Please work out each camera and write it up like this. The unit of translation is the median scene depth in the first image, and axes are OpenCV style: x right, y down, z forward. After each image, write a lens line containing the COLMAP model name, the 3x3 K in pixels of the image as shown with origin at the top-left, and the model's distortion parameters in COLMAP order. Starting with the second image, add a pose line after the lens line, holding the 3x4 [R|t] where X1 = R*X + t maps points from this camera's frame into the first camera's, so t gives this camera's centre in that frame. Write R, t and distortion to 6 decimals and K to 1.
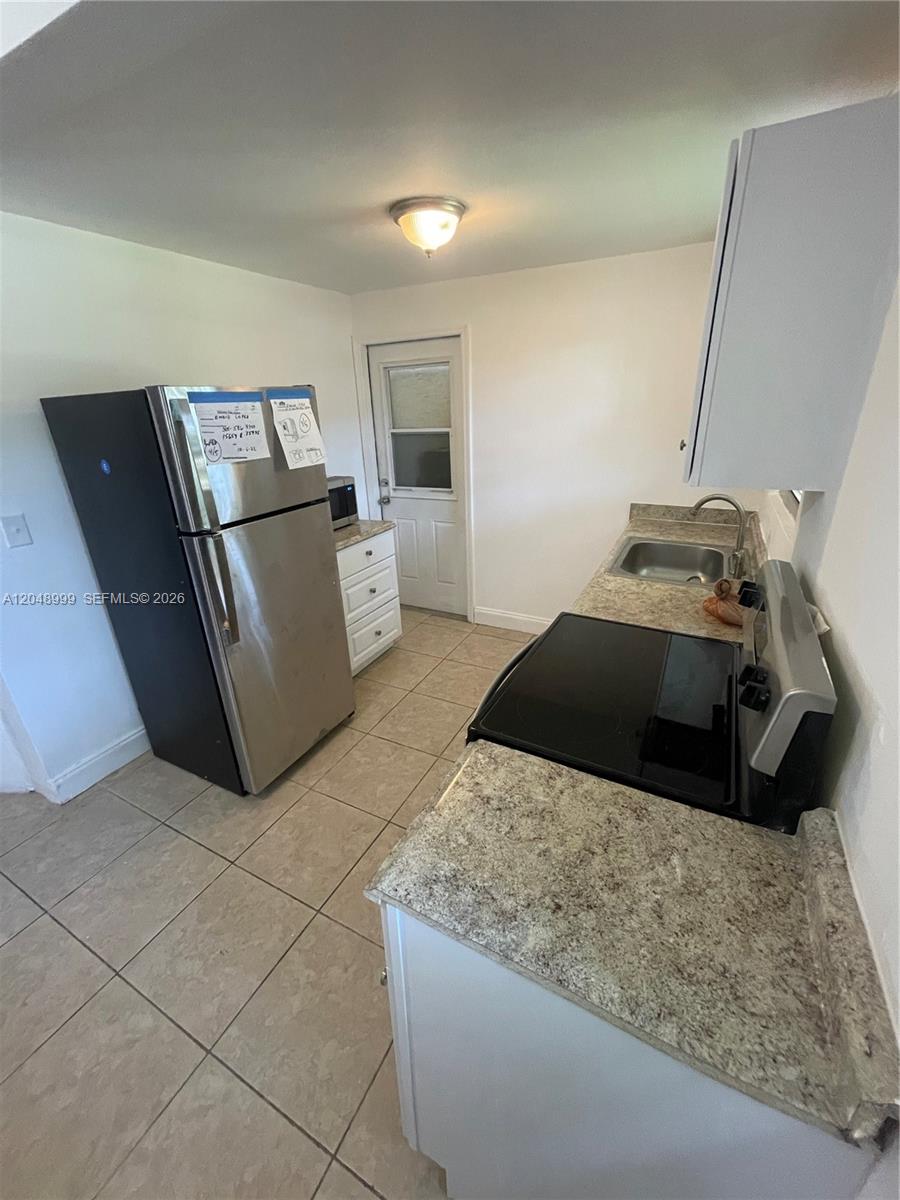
lens RADIAL K [[485.9, 0, 450.0], [0, 485.9, 600.0], [0, 0, 1]] dist [0.001993, 0.000370]
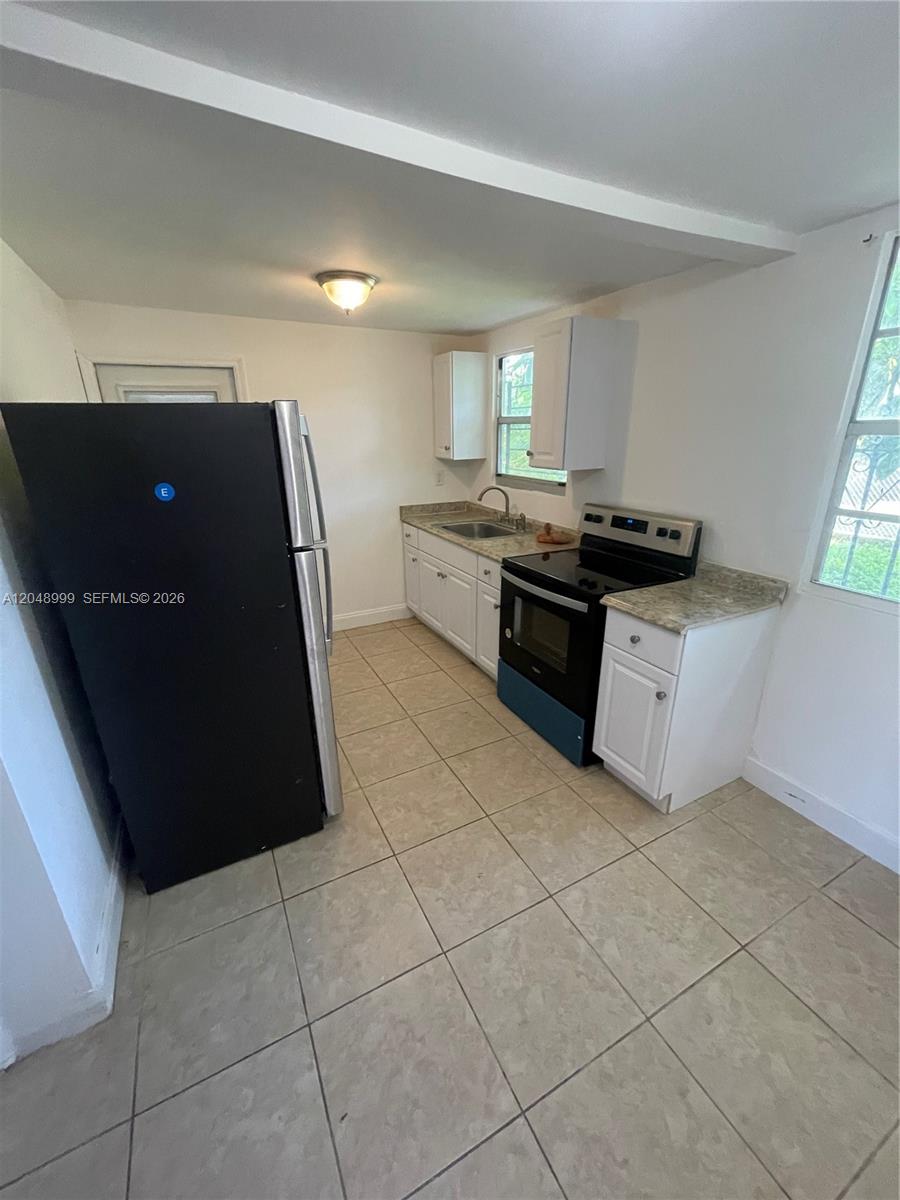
lens RADIAL K [[485.9, 0, 450.0], [0, 485.9, 600.0], [0, 0, 1]] dist [0.001993, 0.000370]
pose [[0.568318, -0.248800, 0.784292, -1.404916], [0.307345, 0.948384, 0.078145, -0.027515], [-0.763252, 0.196637, 0.615451, 0.219368]]
